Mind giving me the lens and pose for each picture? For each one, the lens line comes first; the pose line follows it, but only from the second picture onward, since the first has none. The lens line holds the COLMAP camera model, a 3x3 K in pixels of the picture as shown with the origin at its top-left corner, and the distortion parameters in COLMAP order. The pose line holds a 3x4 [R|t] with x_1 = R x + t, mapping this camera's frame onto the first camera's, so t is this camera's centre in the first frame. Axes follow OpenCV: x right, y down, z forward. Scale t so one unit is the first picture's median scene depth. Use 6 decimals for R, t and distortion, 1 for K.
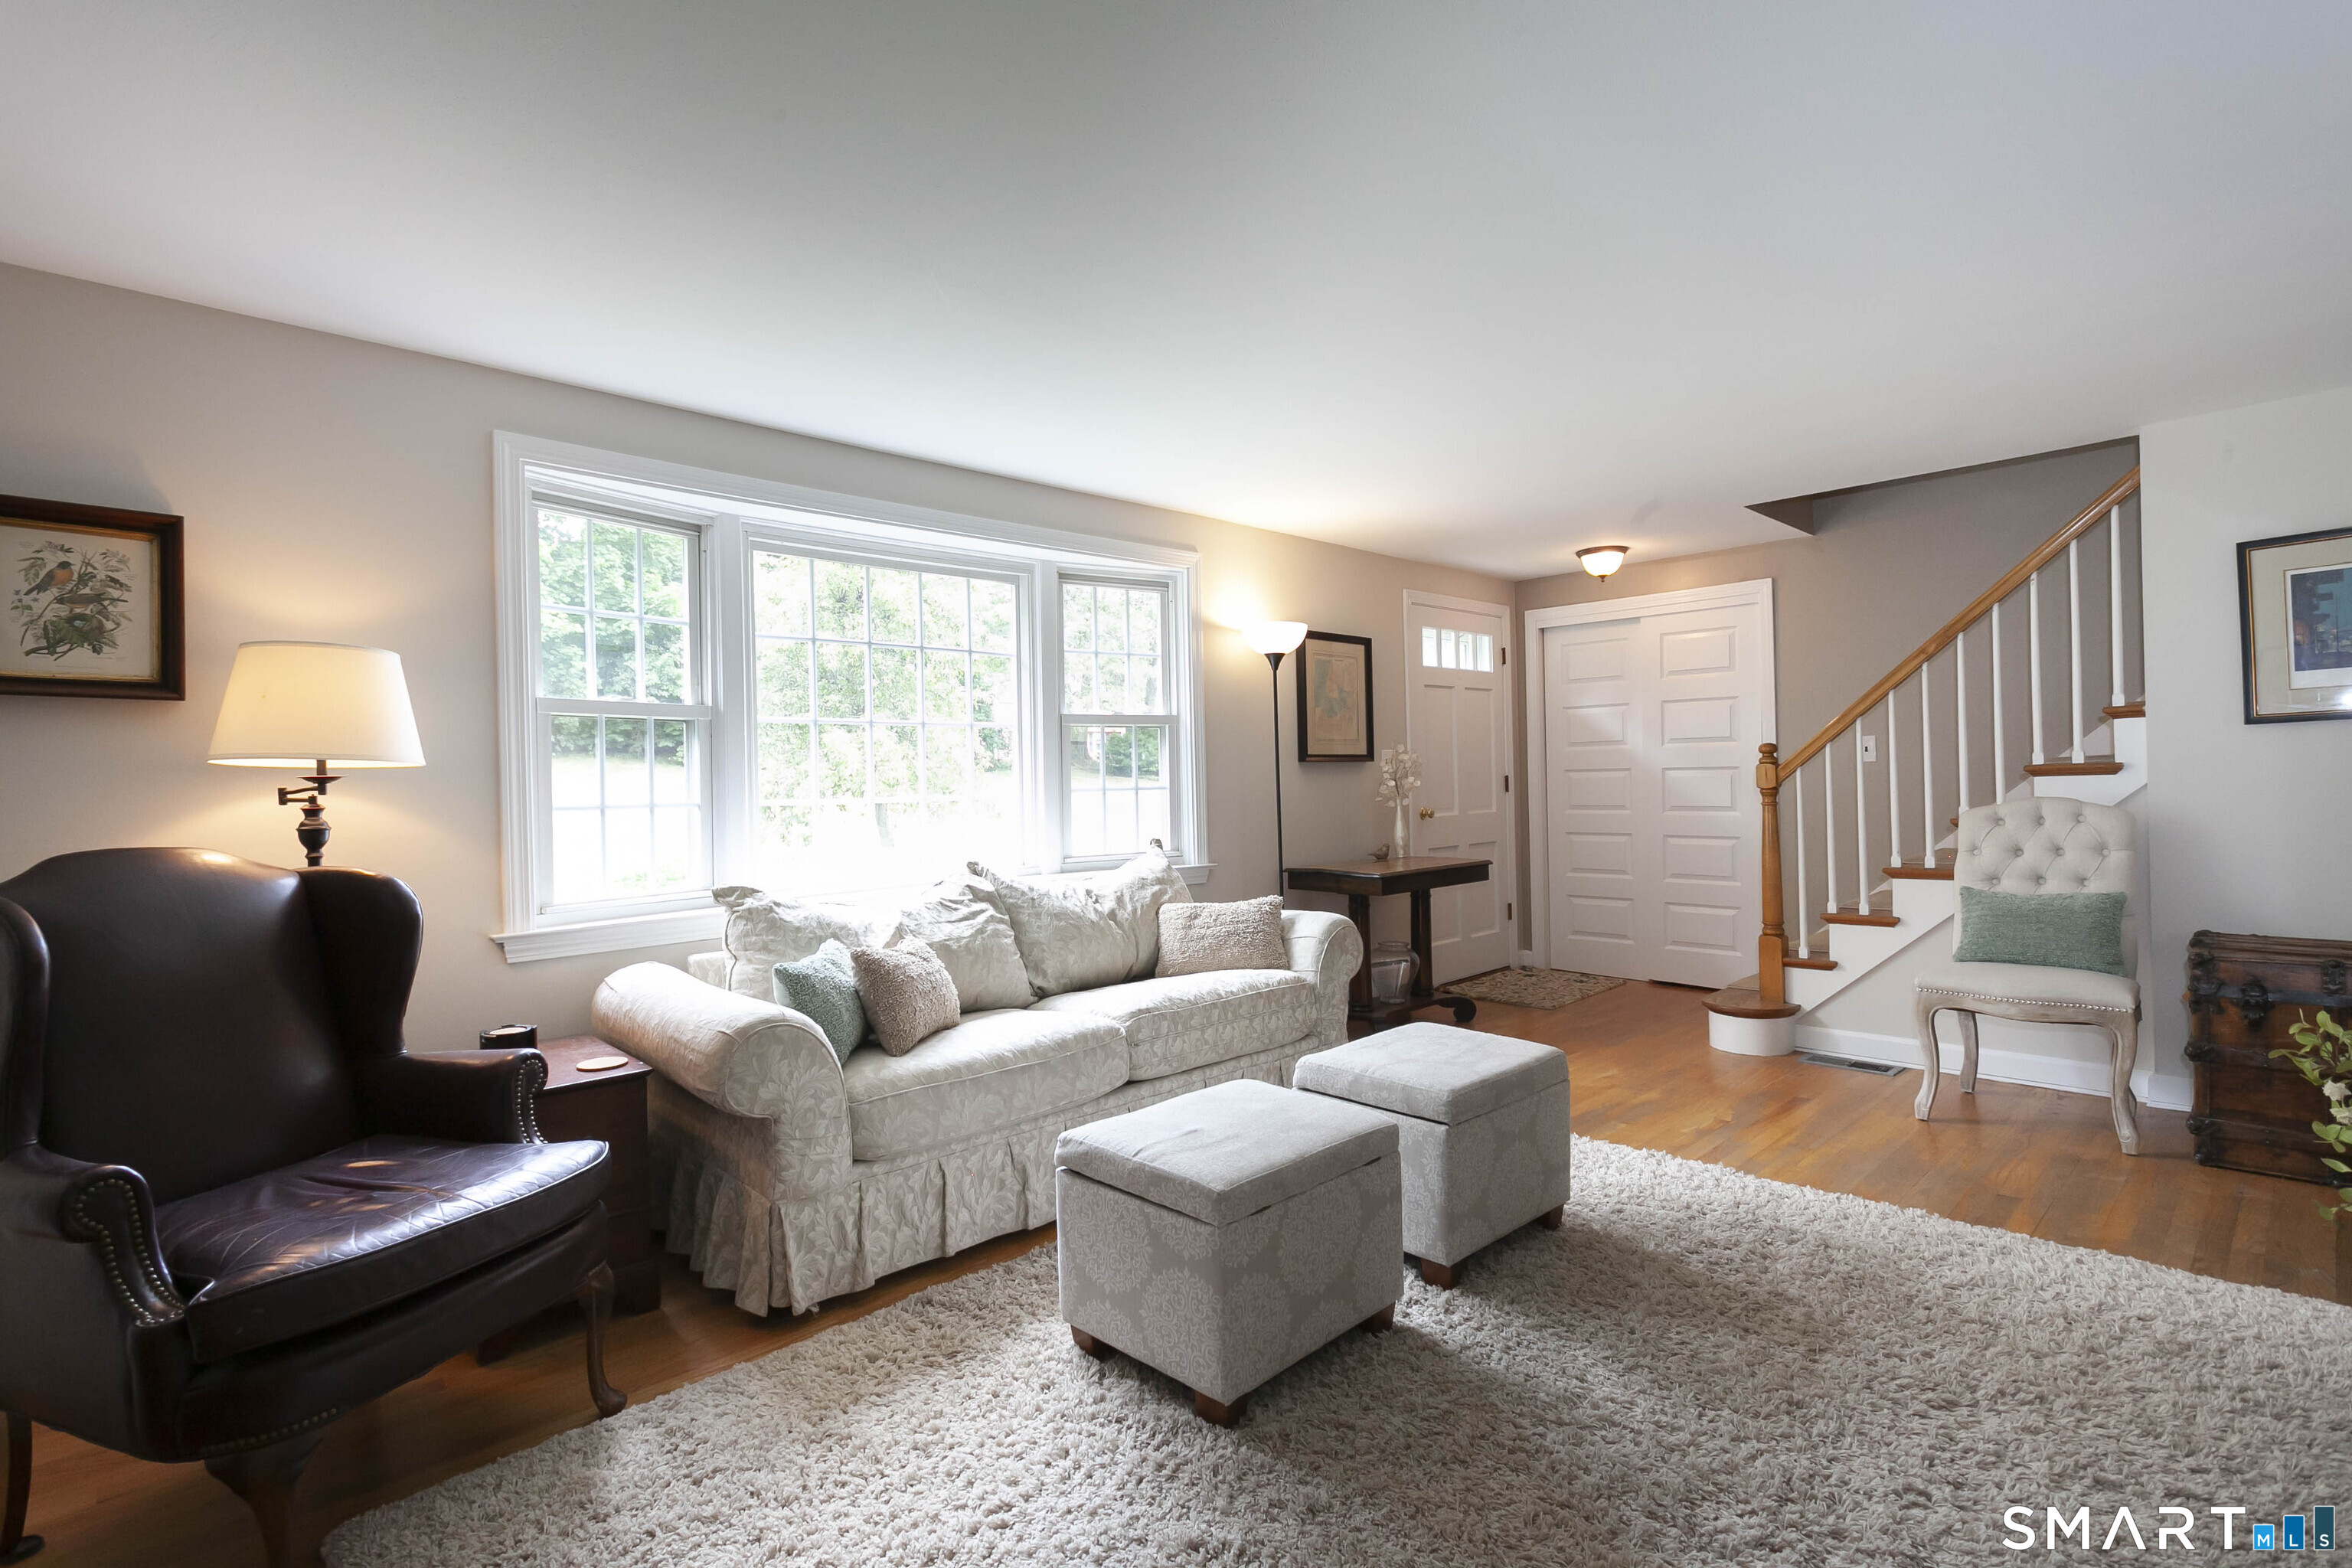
lens RADIAL K [[1113.8, 0, 1166.9], [0, 1113.8, 778.7], [0, 0, 1]] dist [0.004376, -0.000662]
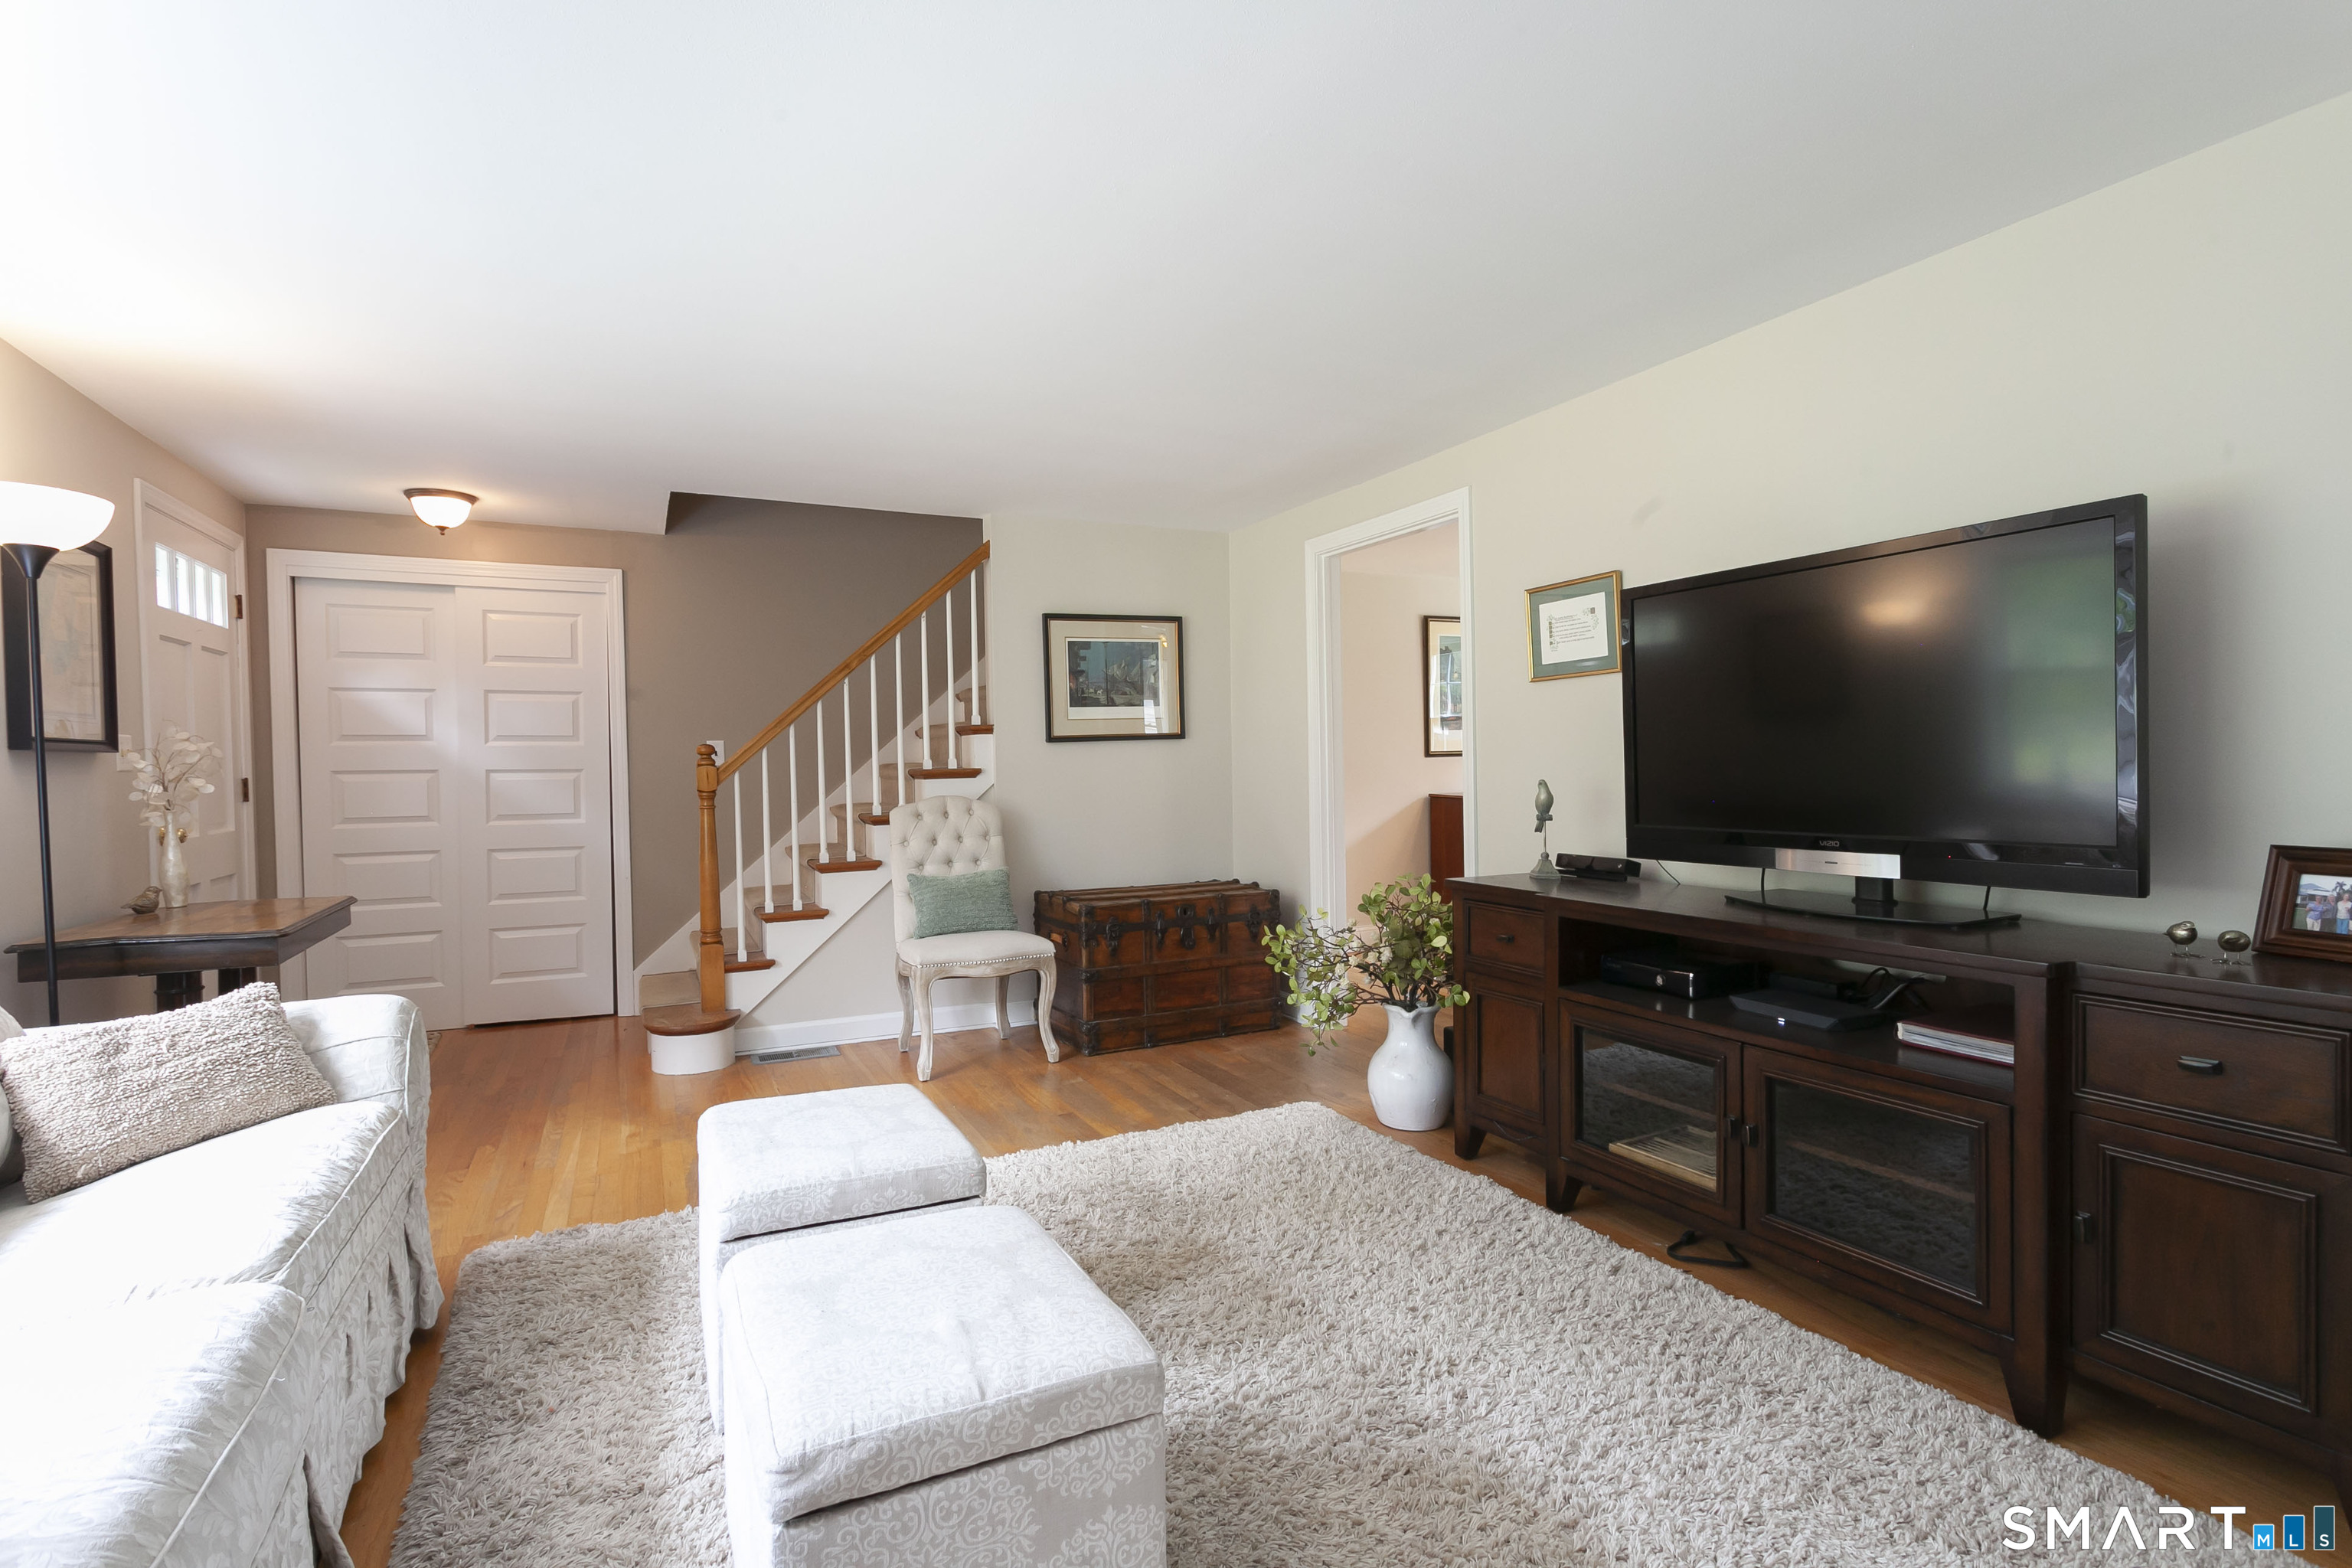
lens RADIAL K [[1113.8, 0, 1176.5], [0, 1113.8, 778.6], [0, 0, 1]] dist [0.004376, -0.000662]
pose [[0.310151, 0.005246, 0.950673, -0.261467], [0.003614, 0.999971, -0.006697, 0.005903], [-0.950680, 0.005513, 0.310123, 0.330785]]
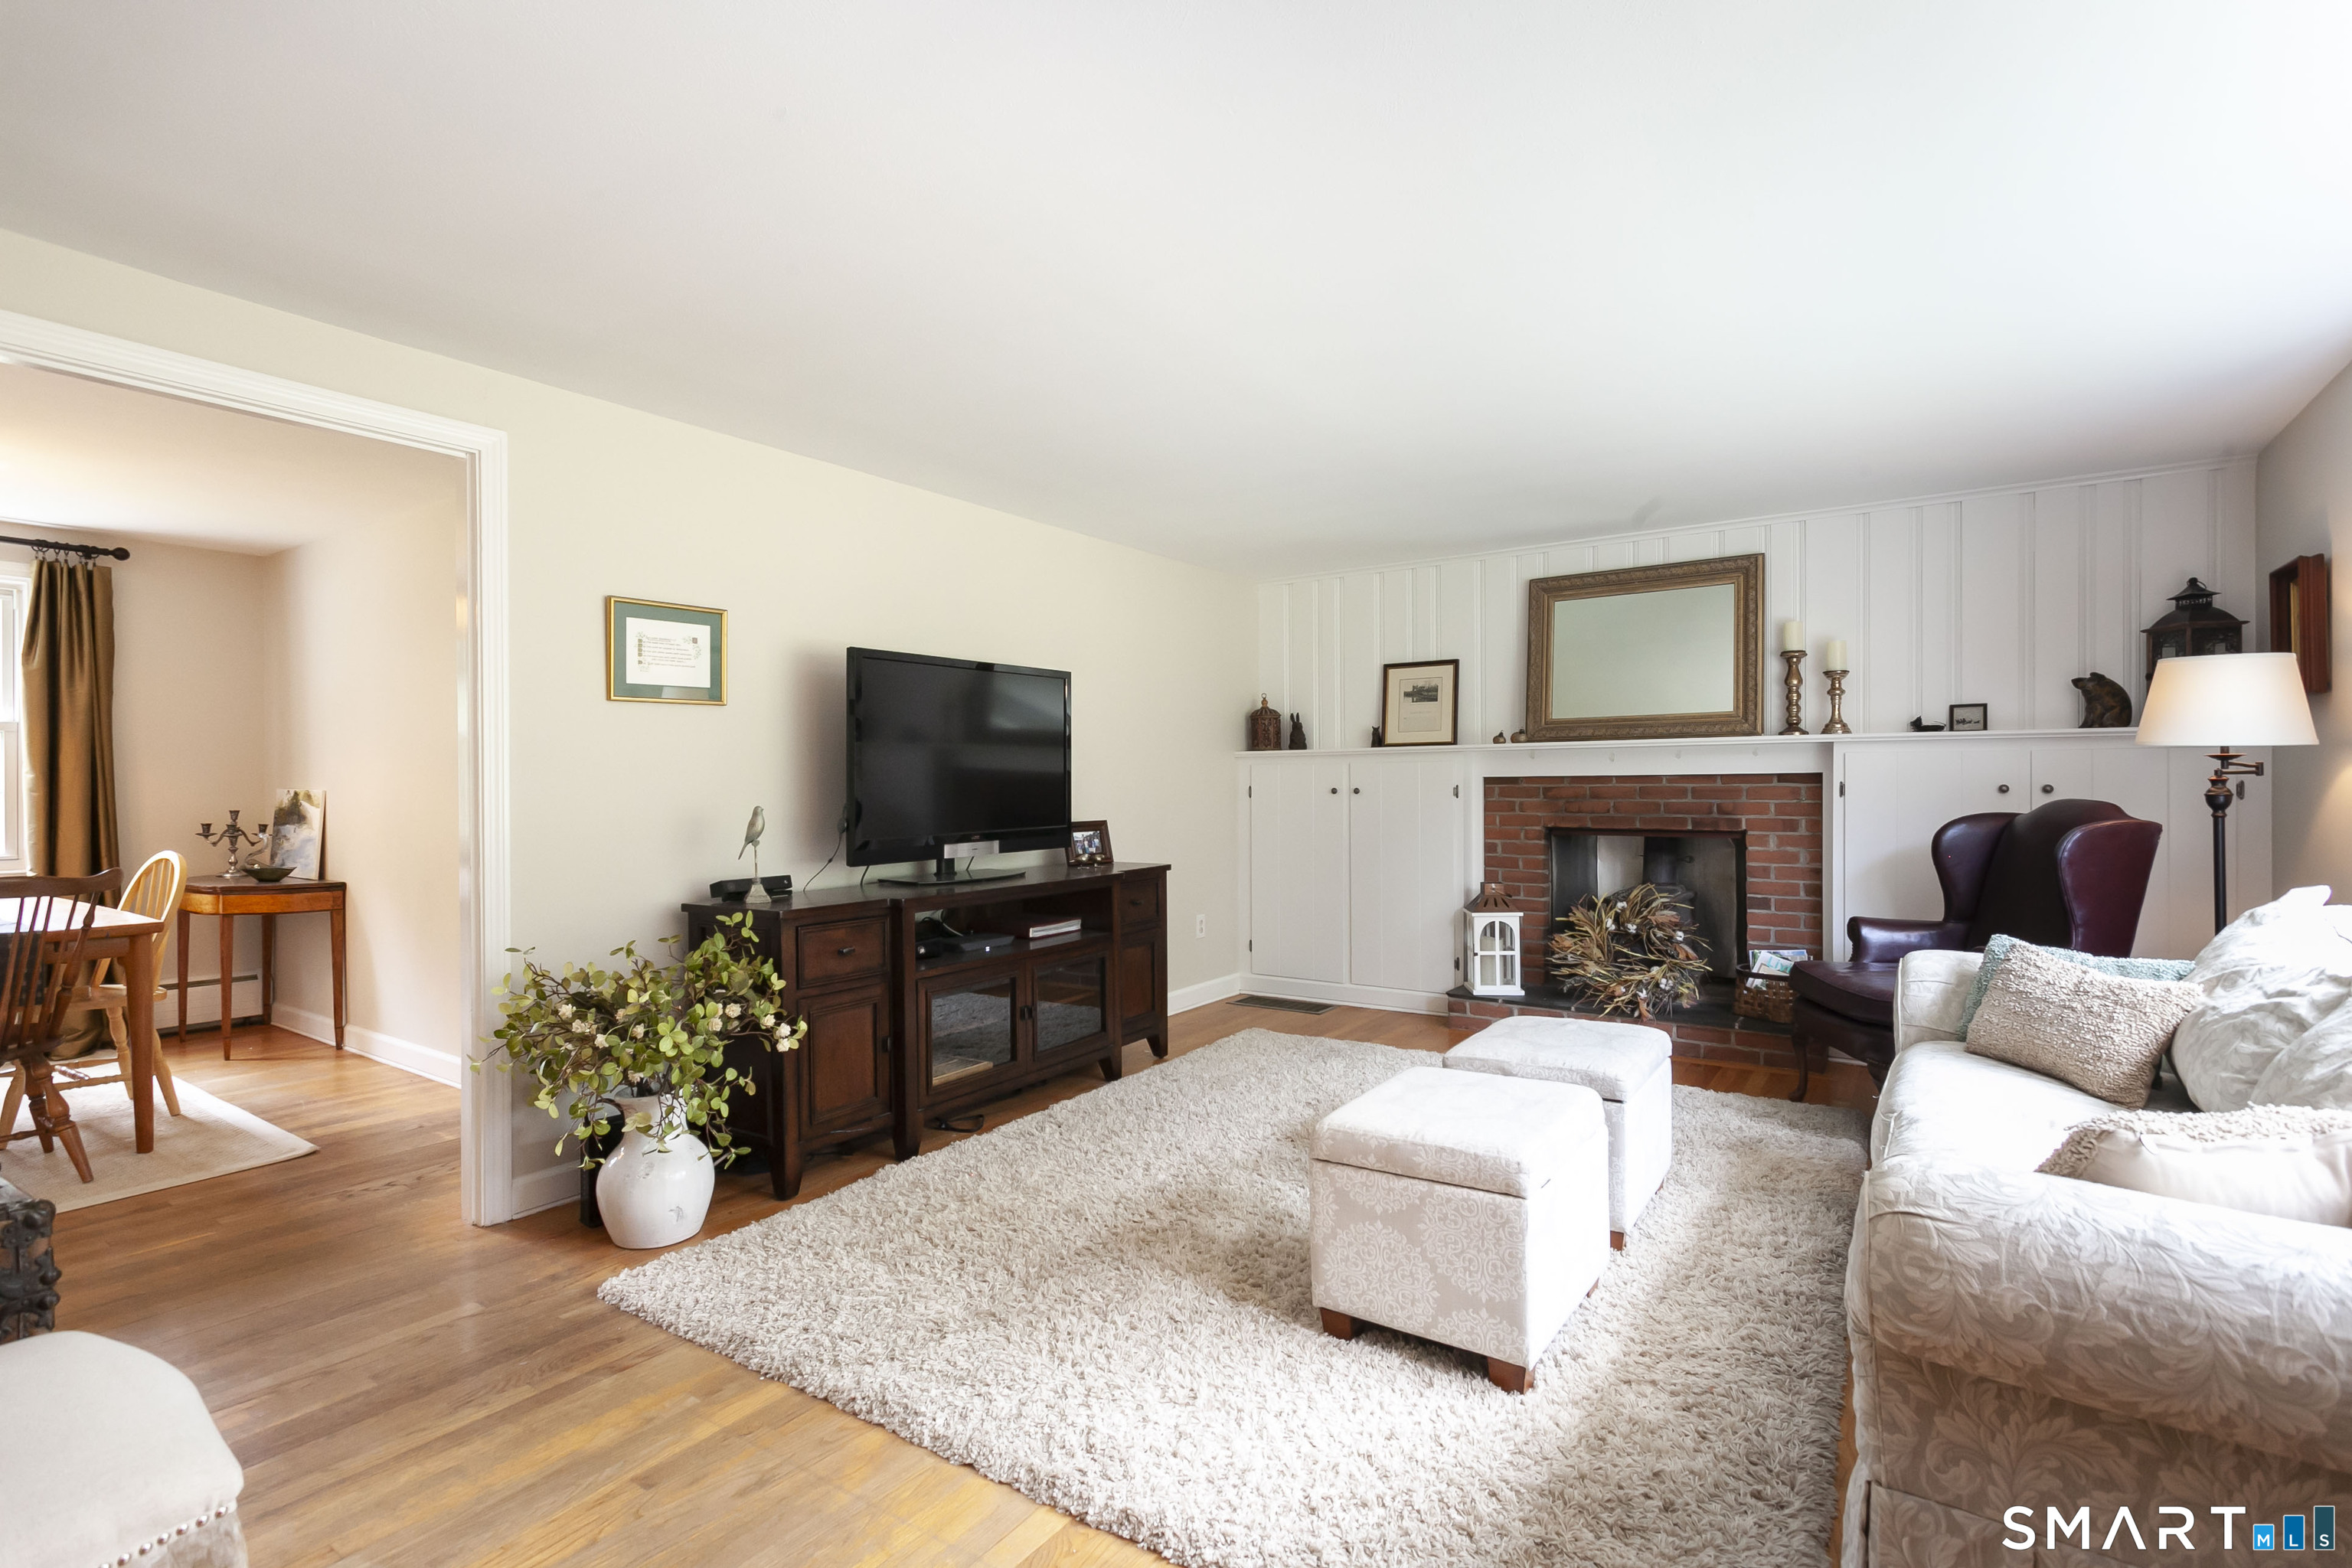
lens RADIAL K [[1113.8, 0, 1157.0], [0, 1113.8, 782.5], [0, 0, 1]] dist [0.004376, -0.000662]
pose [[-0.980617, 0.030595, -0.193533, 0.389279], [0.031315, 0.999509, -0.000662, -0.004190], [0.193417, -0.006710, -0.981094, 1.114532]]
